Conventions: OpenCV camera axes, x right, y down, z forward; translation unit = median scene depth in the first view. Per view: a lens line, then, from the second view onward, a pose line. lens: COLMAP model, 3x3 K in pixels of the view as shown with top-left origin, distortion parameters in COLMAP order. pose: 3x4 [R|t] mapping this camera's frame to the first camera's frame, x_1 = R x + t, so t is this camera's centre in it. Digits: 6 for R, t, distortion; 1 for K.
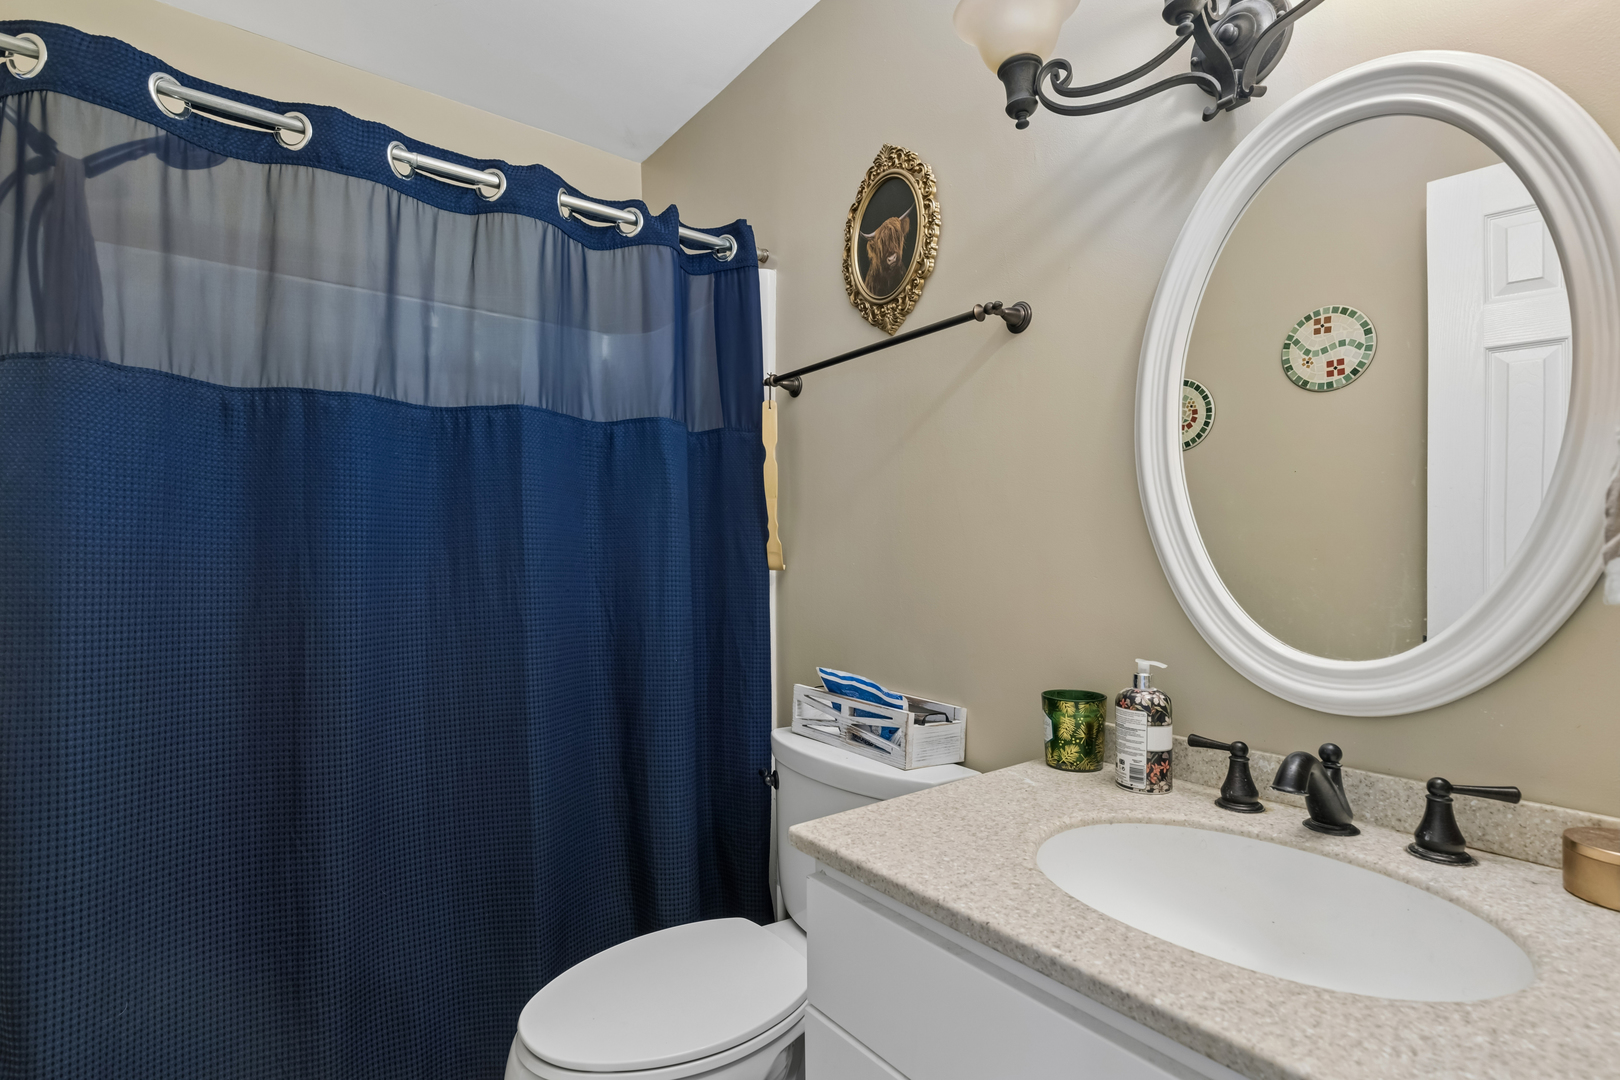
lens RADIAL K [[765.7, 0, 805.2], [0, 765.7, 545.5], [0, 0, 1]] dist [0.000078, 0.000291]
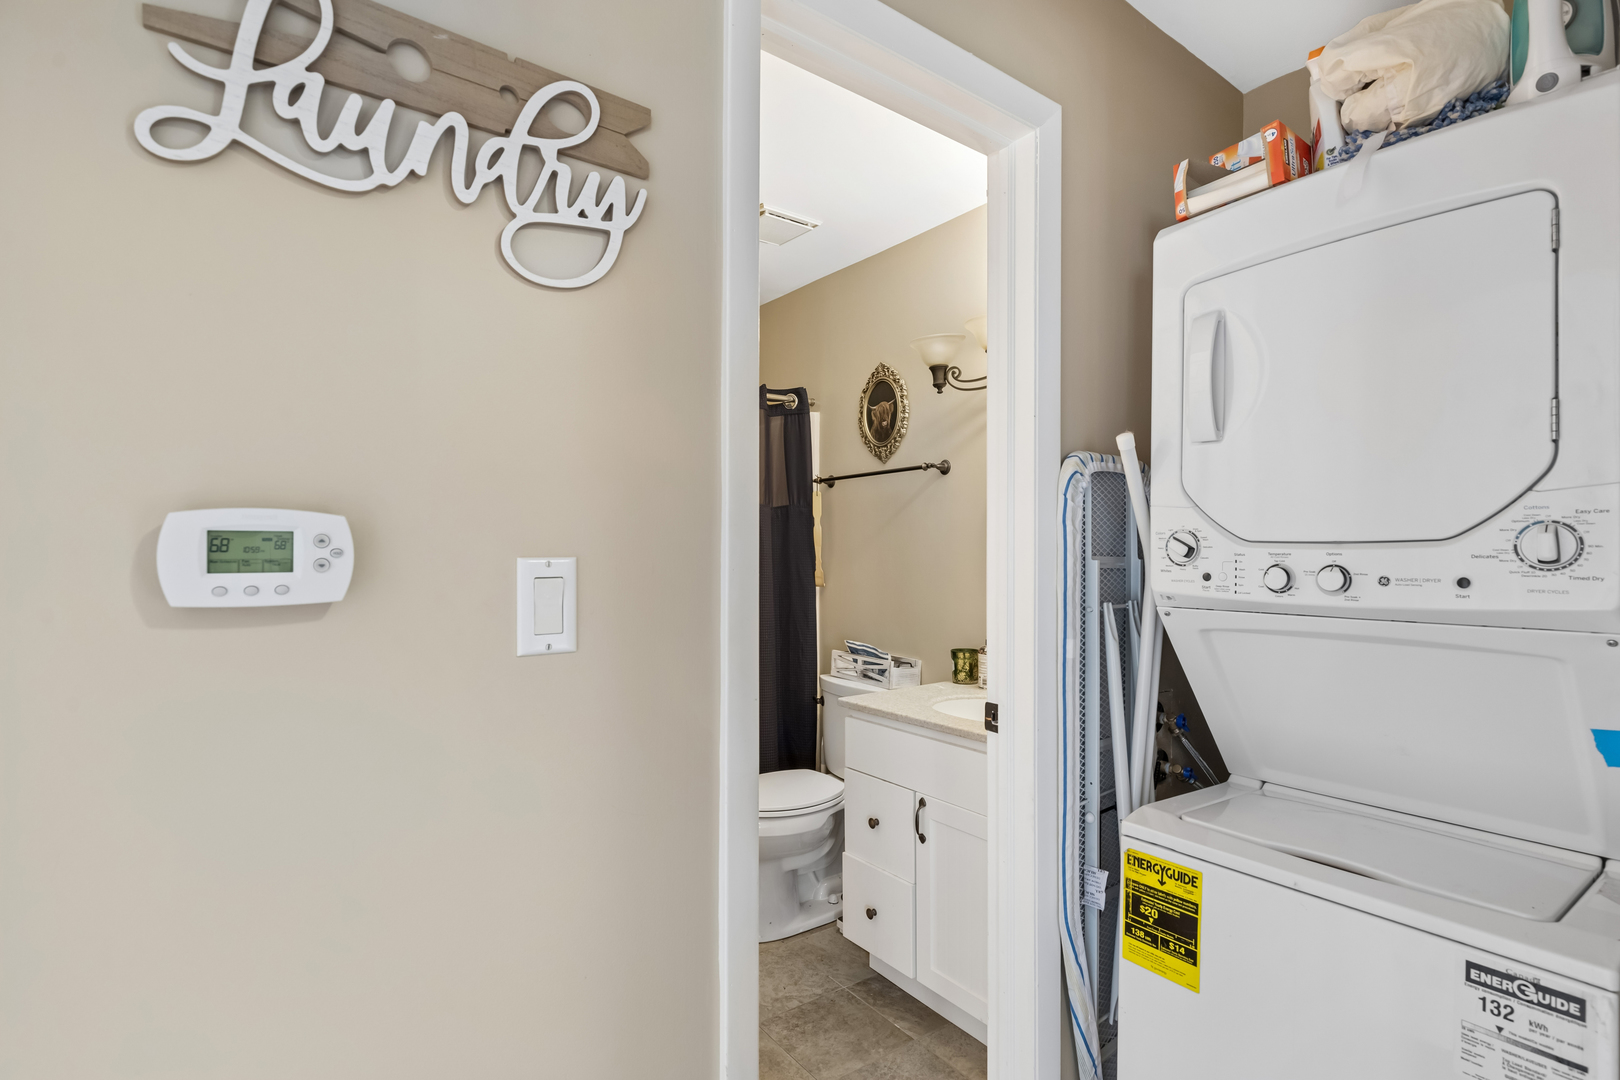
lens RADIAL K [[765.7, 0, 814.9], [0, 765.7, 535.1], [0, 0, 1]] dist [0.000078, 0.000291]
pose [[0.999996, 0.000879, -0.002568, -0.053532], [-0.000891, 0.999989, -0.004602, -0.092135], [0.002564, 0.004604, 0.999986, -0.892688]]
